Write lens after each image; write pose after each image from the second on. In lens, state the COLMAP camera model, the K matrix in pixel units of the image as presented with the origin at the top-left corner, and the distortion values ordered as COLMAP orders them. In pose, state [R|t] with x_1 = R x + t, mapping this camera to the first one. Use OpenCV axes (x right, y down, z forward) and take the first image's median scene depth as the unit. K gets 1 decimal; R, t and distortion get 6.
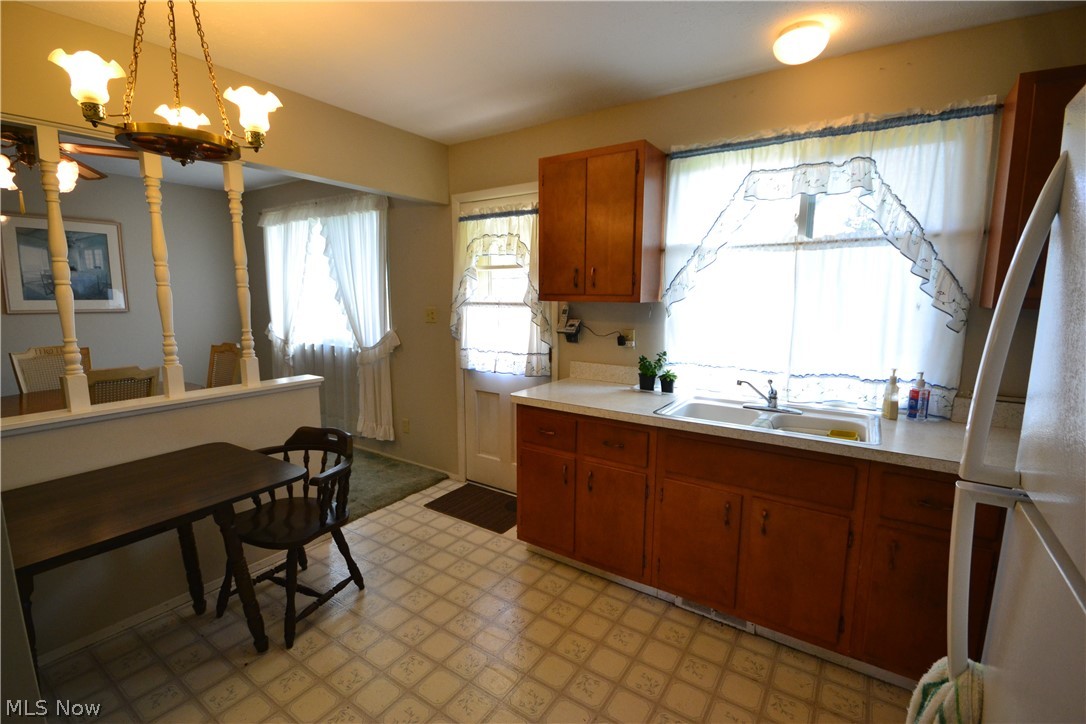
lens RADIAL K [[490.1, 0, 538.6], [0, 490.1, 364.2], [0, 0, 1]] dist [0.002405, 0.000204]
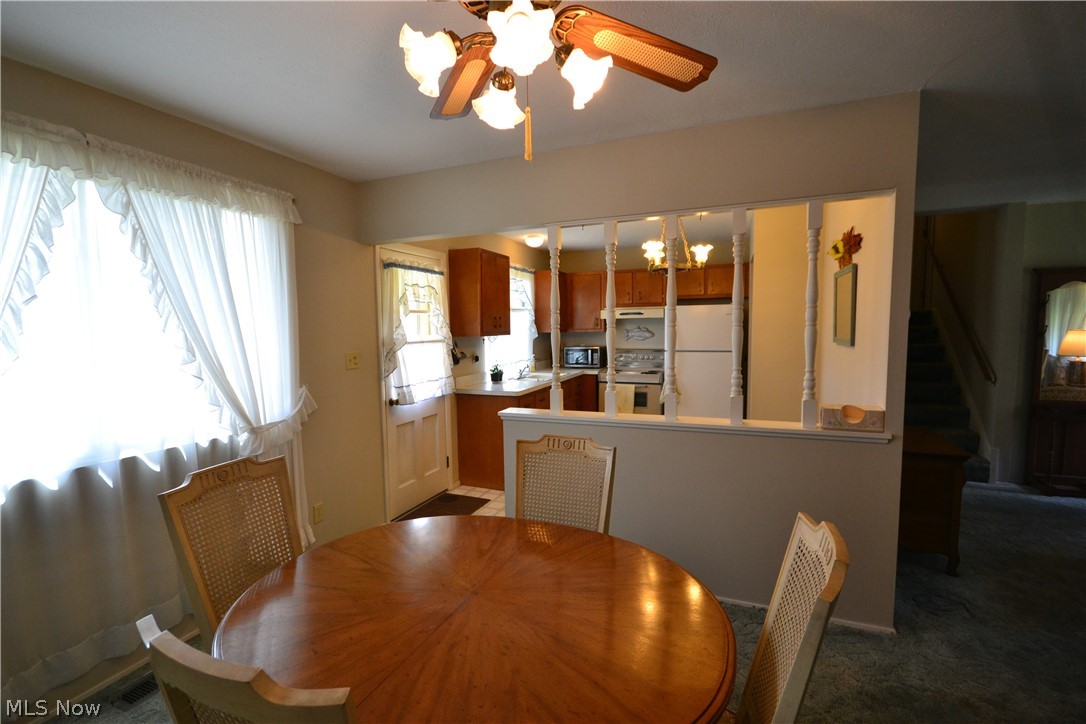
lens RADIAL K [[490.1, 0, 538.6], [0, 490.1, 364.2], [0, 0, 1]] dist [0.002405, 0.000204]
pose [[-0.214662, -0.084193, 0.973053, -1.977861], [0.147587, 0.982041, 0.117529, -0.254905], [-0.965473, 0.168839, -0.198381, 1.466237]]
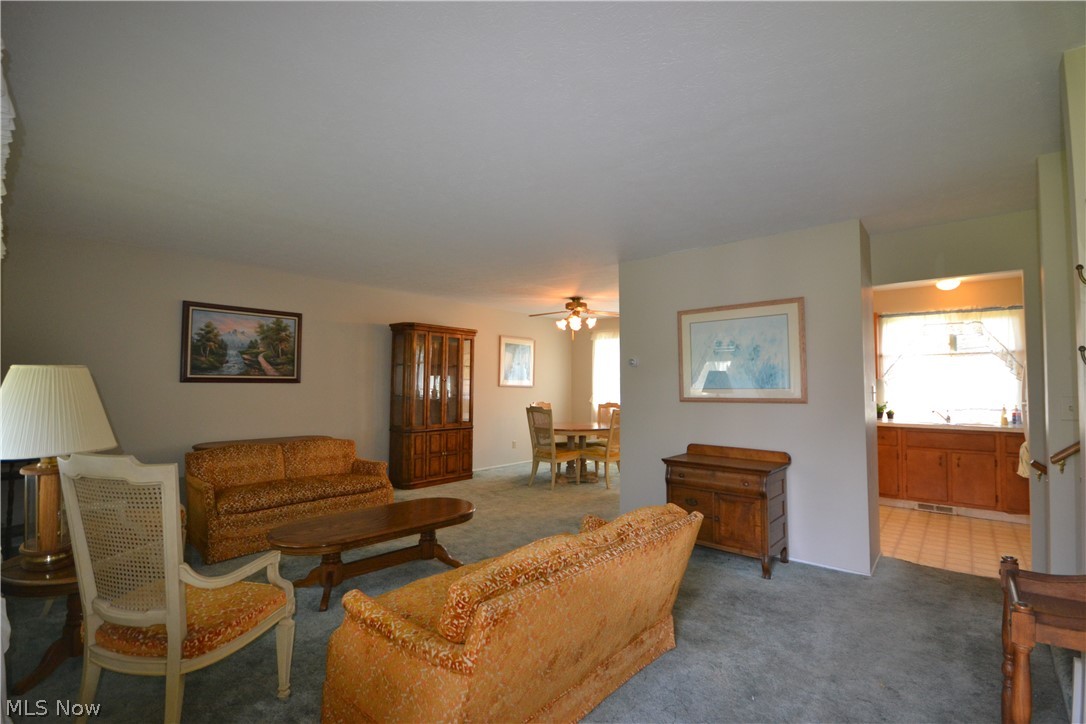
lens RADIAL K [[485.3, 0, 542.8], [0, 485.3, 364.9], [0, 0, 1]] dist [-0.003251, -0.000744]
pose [[0.993351, -0.001176, -0.115121, -1.191141], [-0.020227, 0.982611, -0.184571, 0.285300], [0.113336, 0.185672, 0.976054, -1.535950]]
